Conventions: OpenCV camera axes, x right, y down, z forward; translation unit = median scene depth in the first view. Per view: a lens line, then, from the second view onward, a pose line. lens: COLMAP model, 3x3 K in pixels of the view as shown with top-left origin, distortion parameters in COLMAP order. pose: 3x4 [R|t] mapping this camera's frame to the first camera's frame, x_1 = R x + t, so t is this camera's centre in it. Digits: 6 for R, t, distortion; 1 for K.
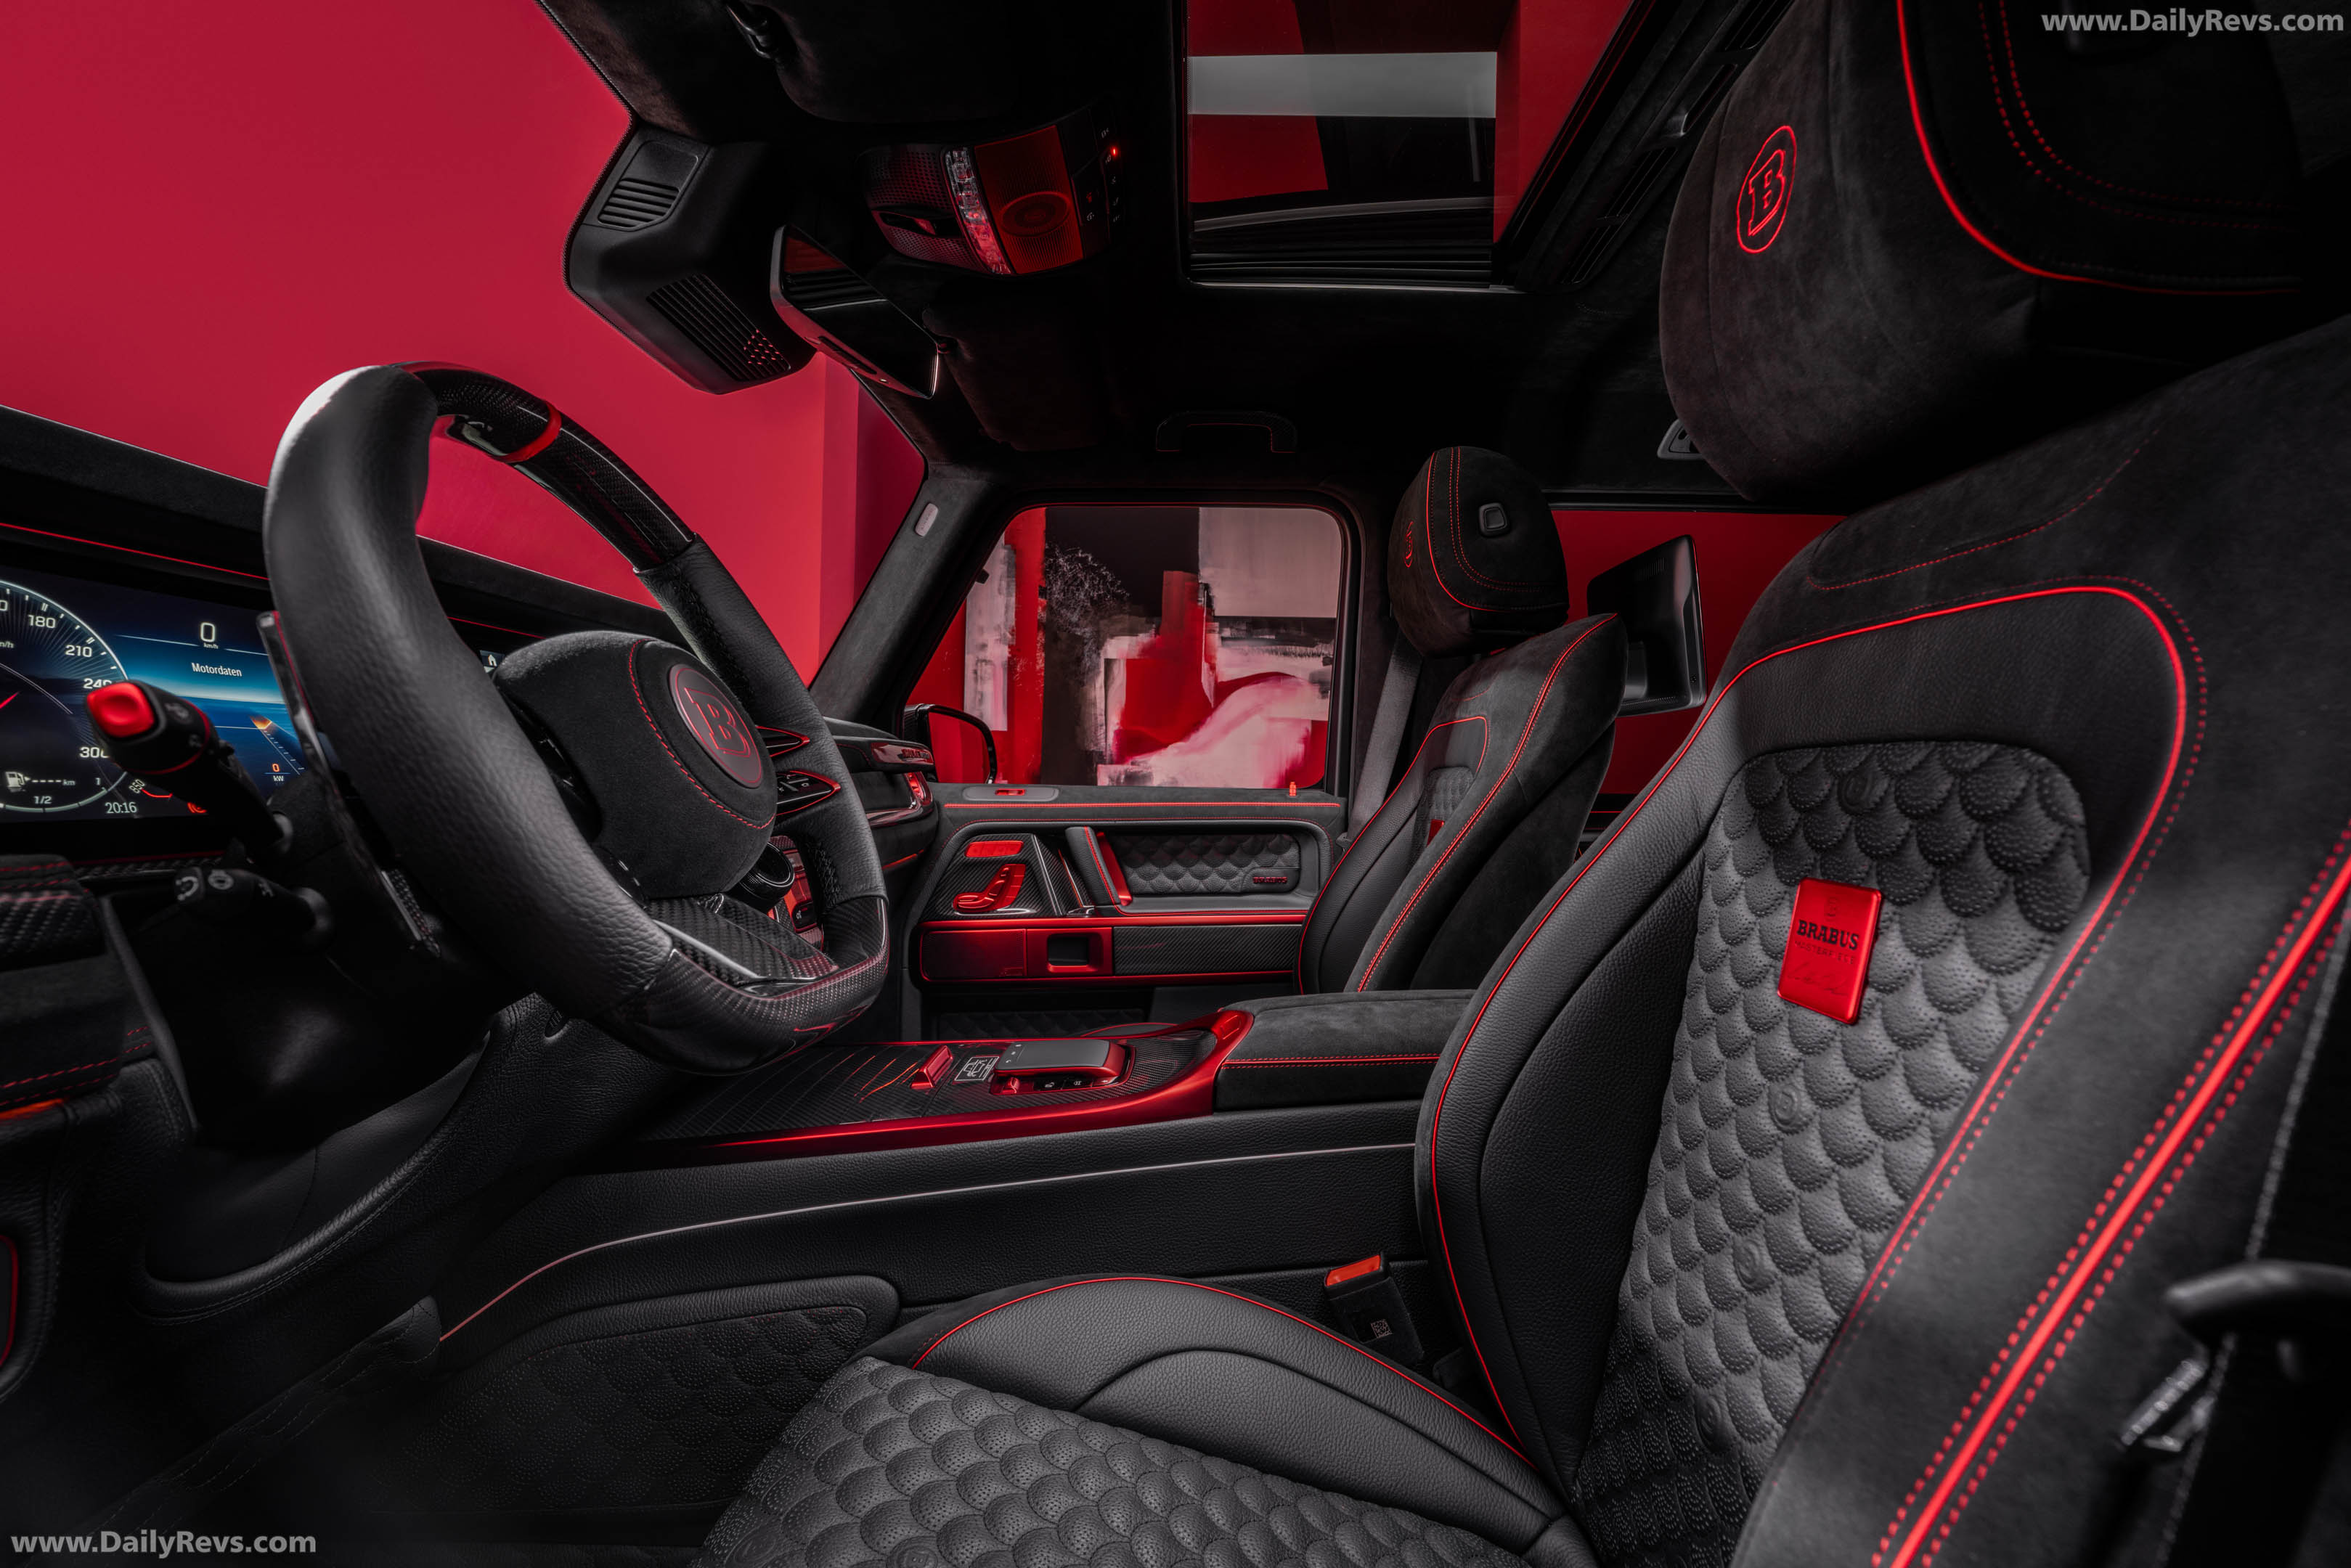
lens RADIAL K [[1019.7, 0, 1158.3], [0, 1019.7, 777.9], [0, 0, 1]] dist [-0.012165, -0.000264]
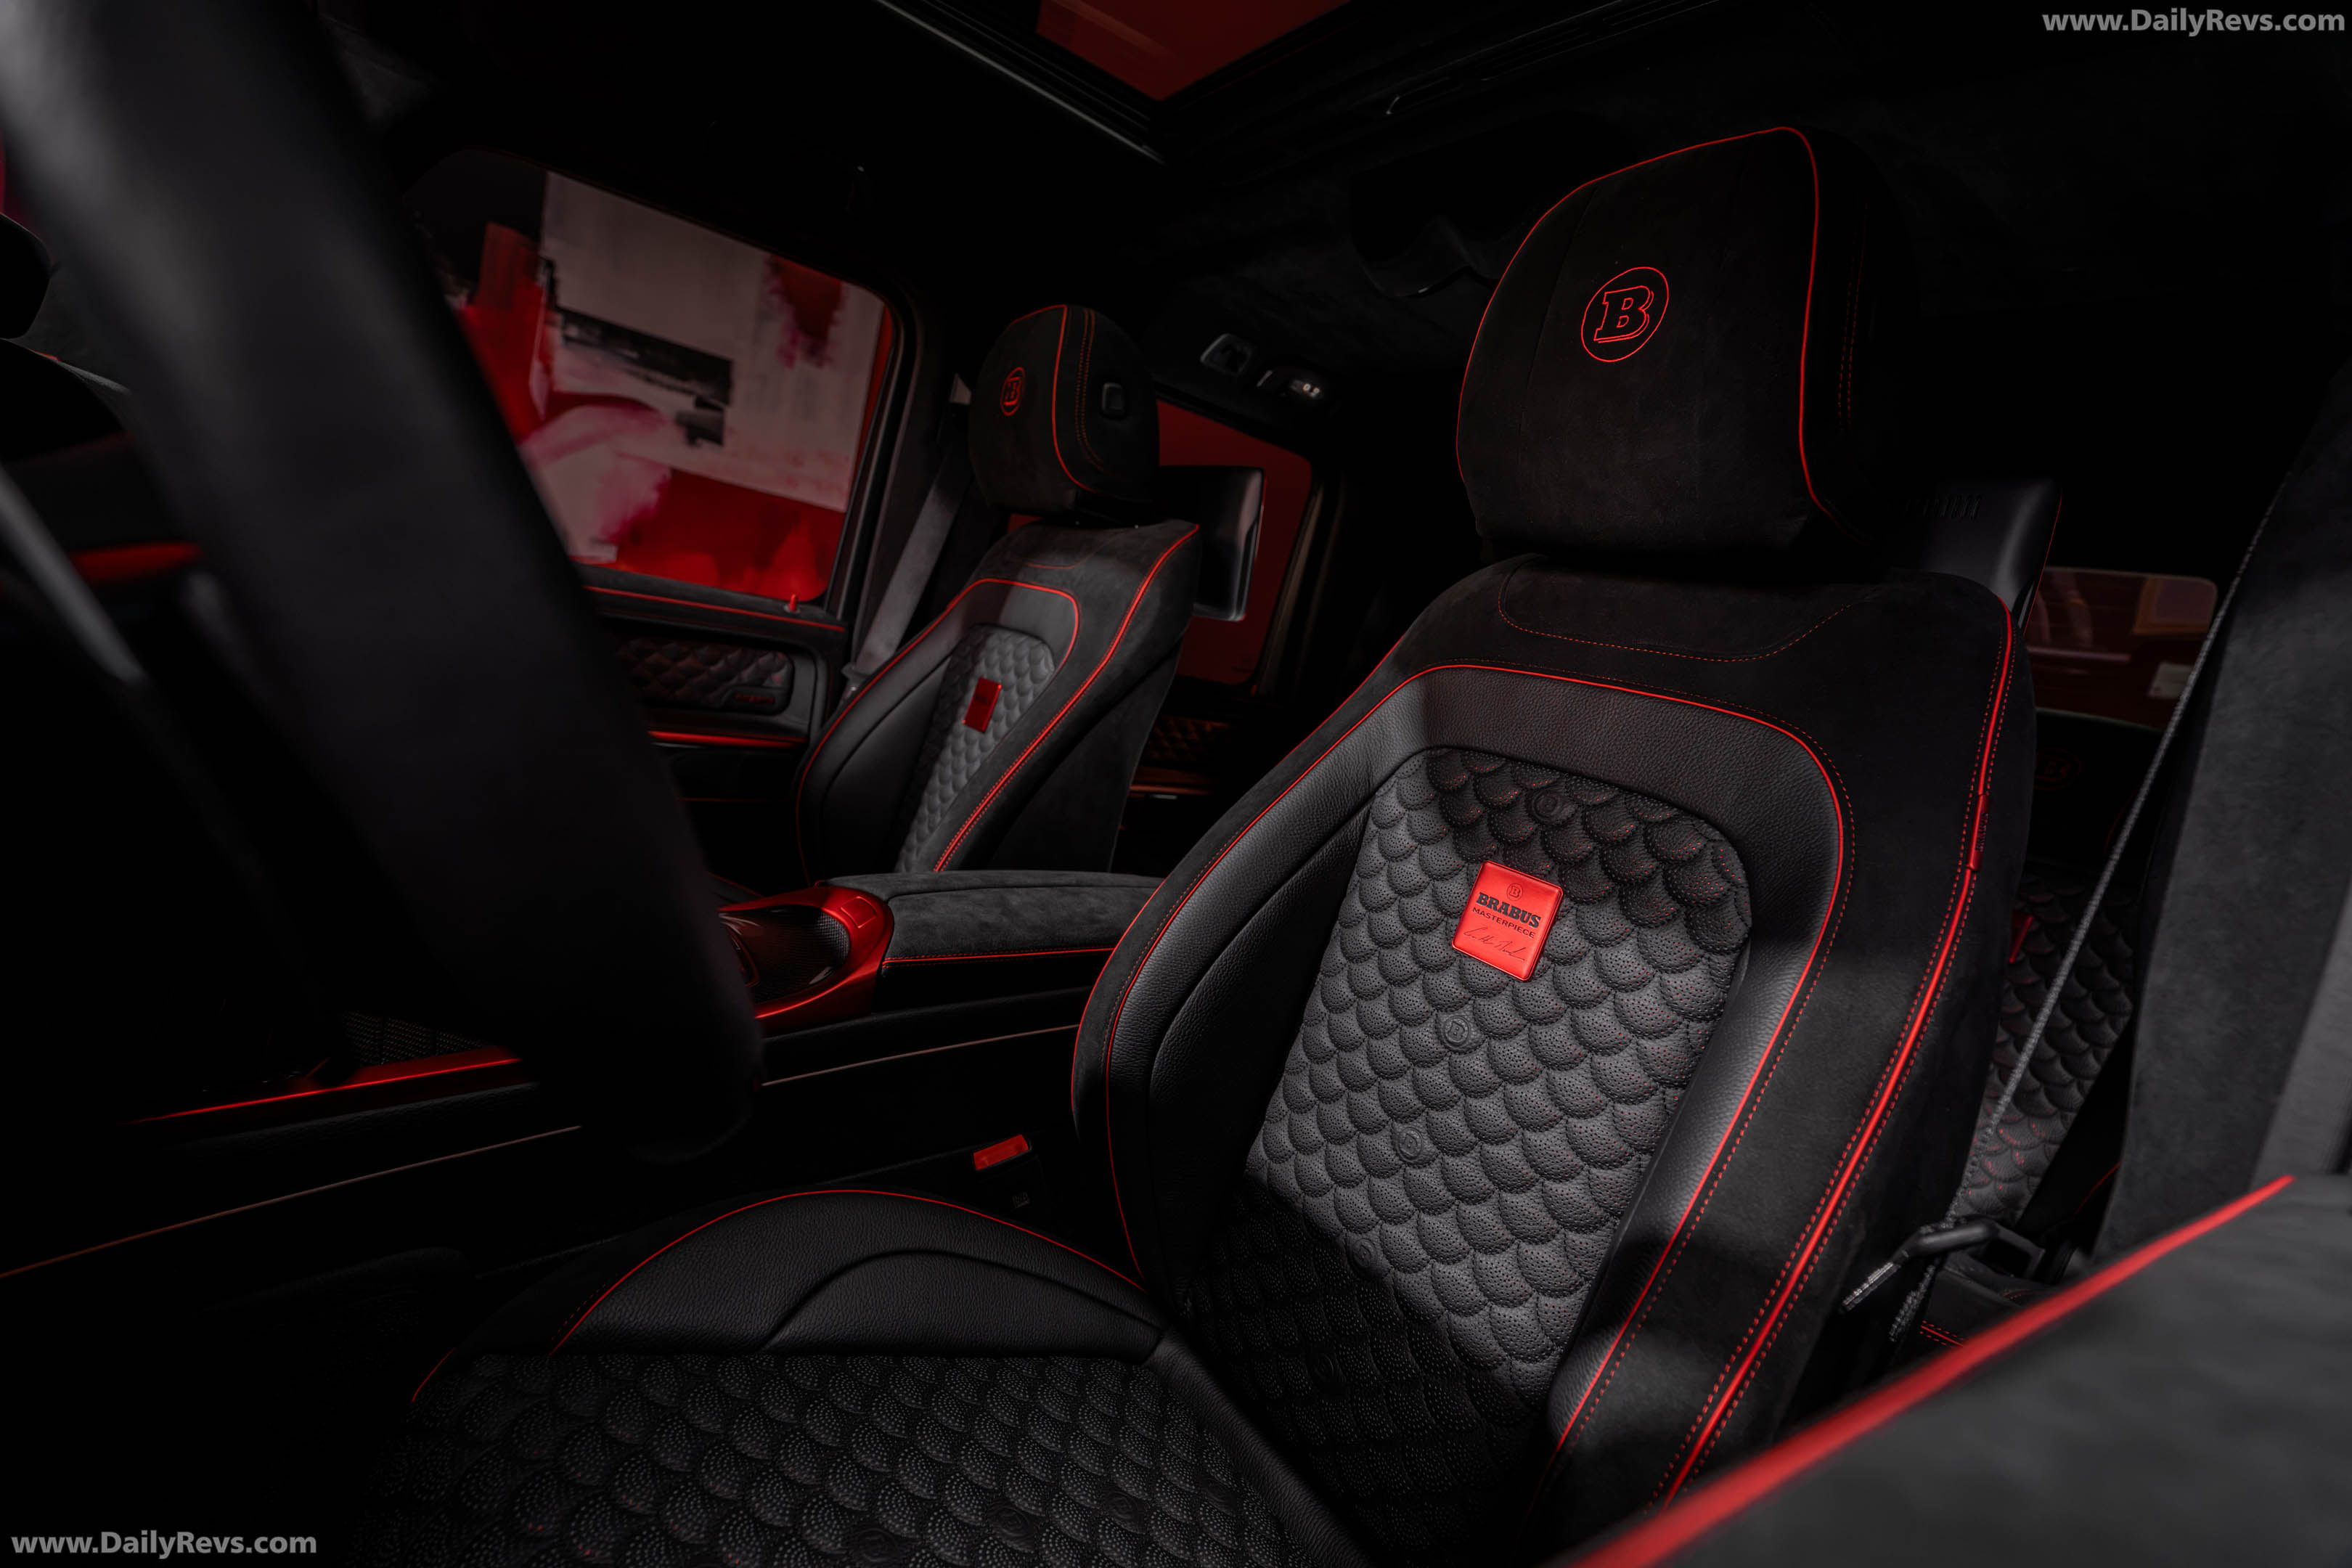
lens RADIAL K [[1020.2, 0, 1175.7], [0, 1020.2, 784.5], [0, 0, 1]] dist [-0.012165, -0.000264]
pose [[0.794627, 0.069189, 0.603142, -0.428517], [-0.194418, 0.970165, 0.144850, -0.097368], [-0.575125, -0.232363, 0.784371, 0.202962]]
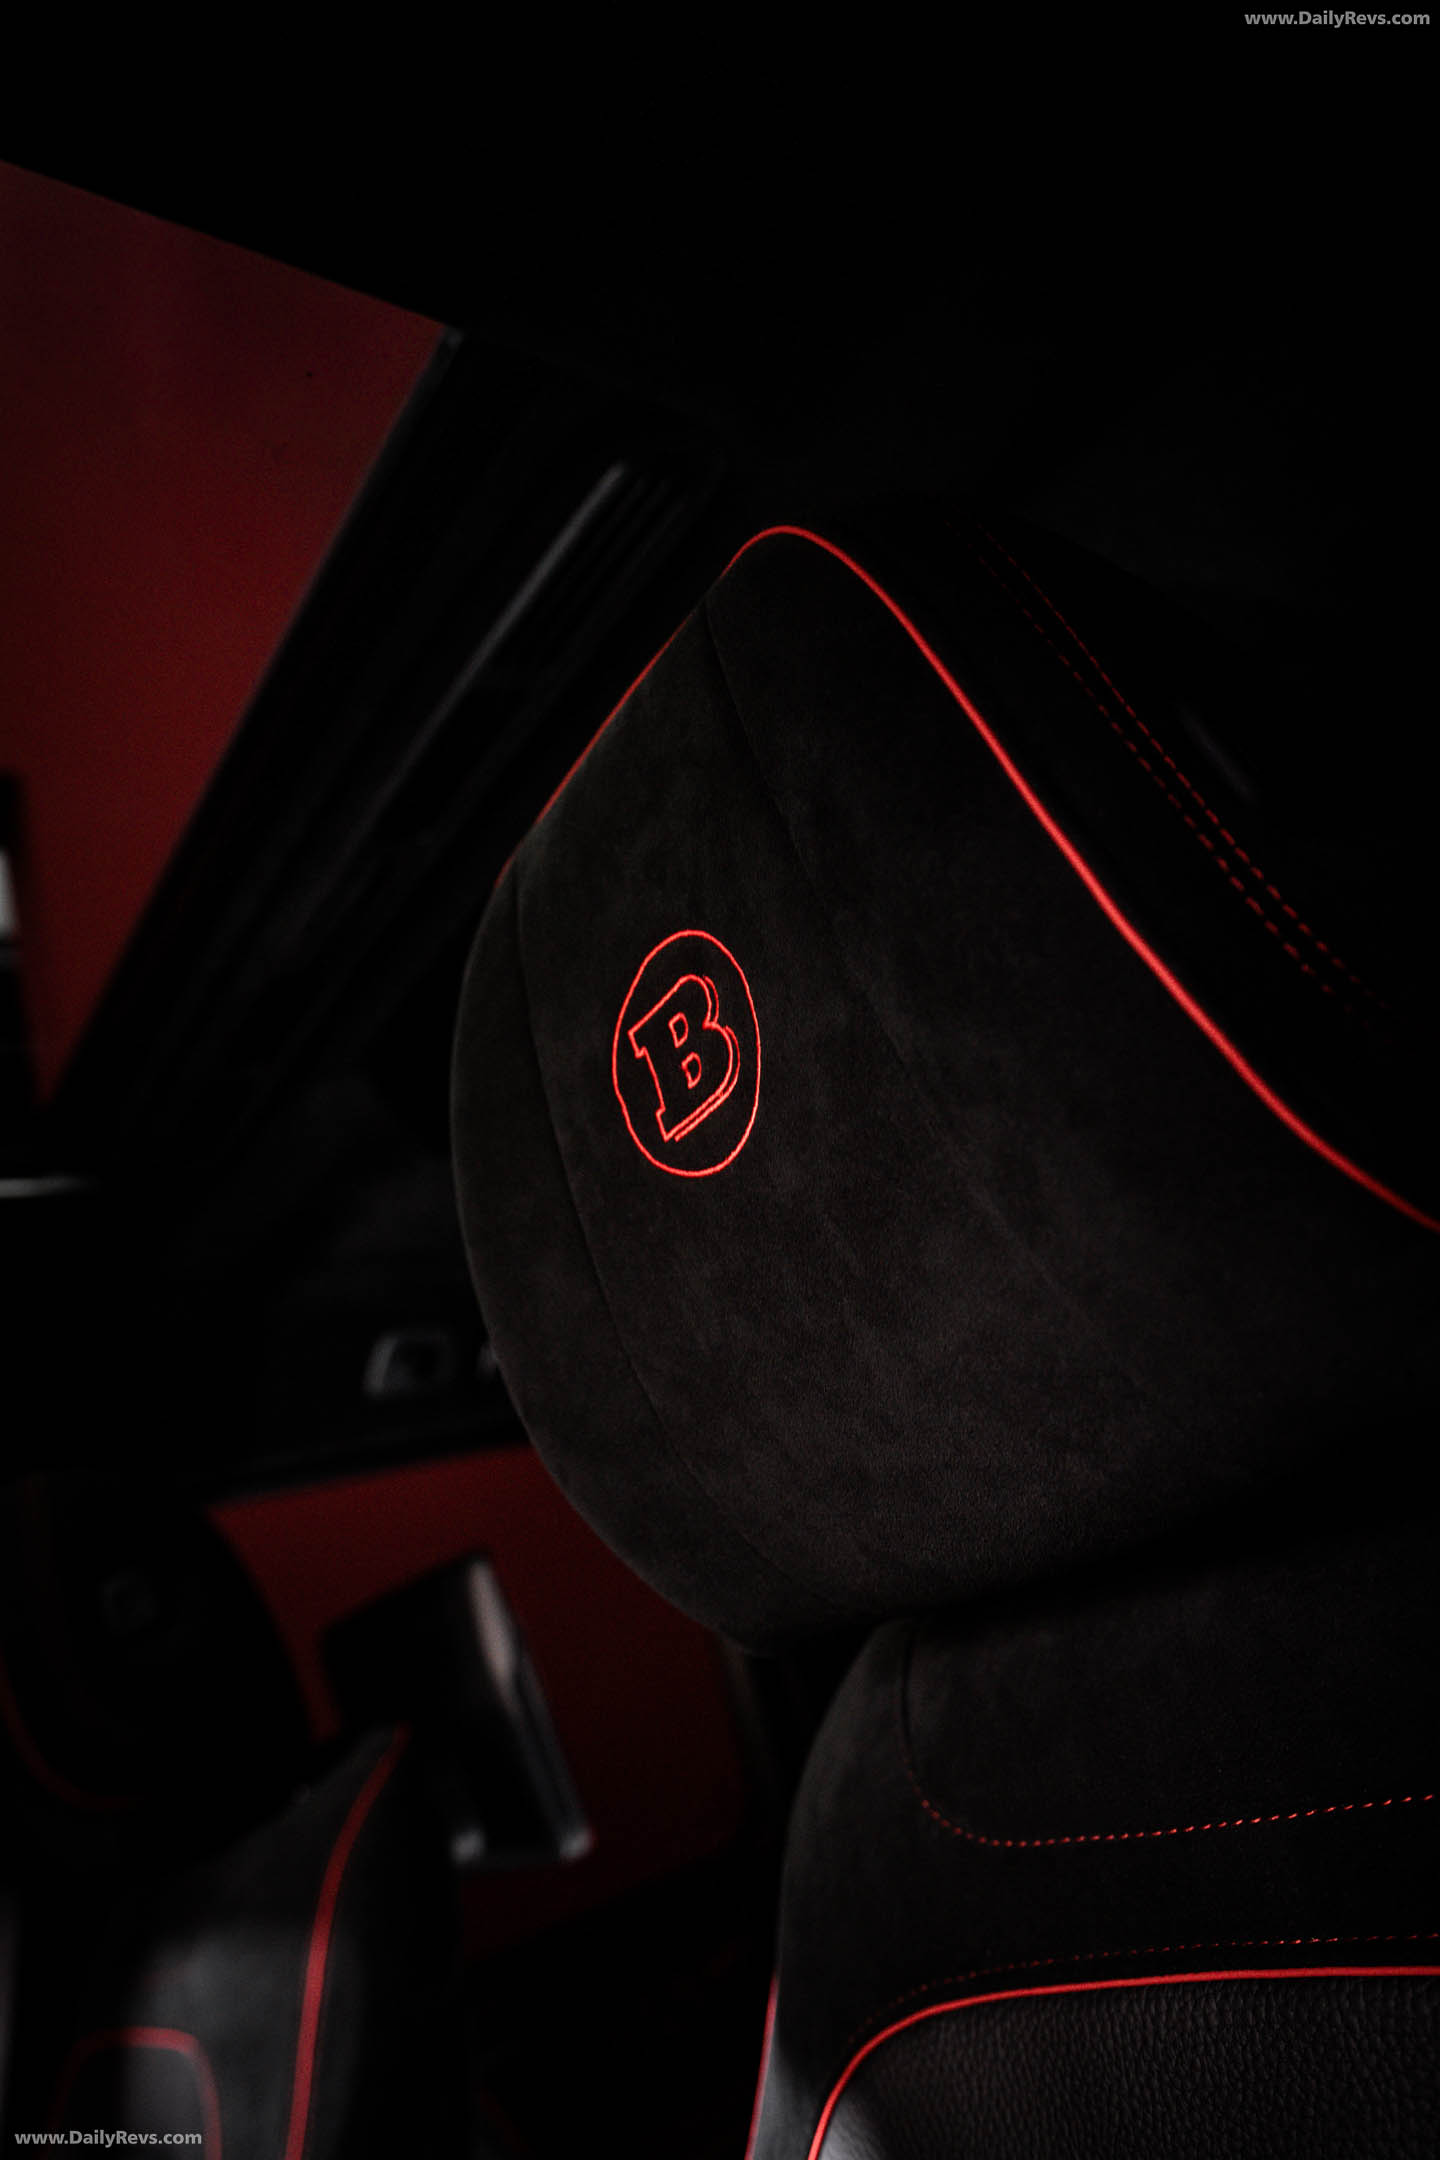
lens RADIAL K [[1492.5, 0, 714.6], [0, 1492.5, 1083.6], [0, 0, 1]] dist [-0.006794, -0.000296]
pose [[0.756456, -0.023129, 0.653635, 0.153678], [0.324942, 0.880601, -0.344898, -0.288613], [-0.567615, 0.473294, 0.673652, 0.474292]]
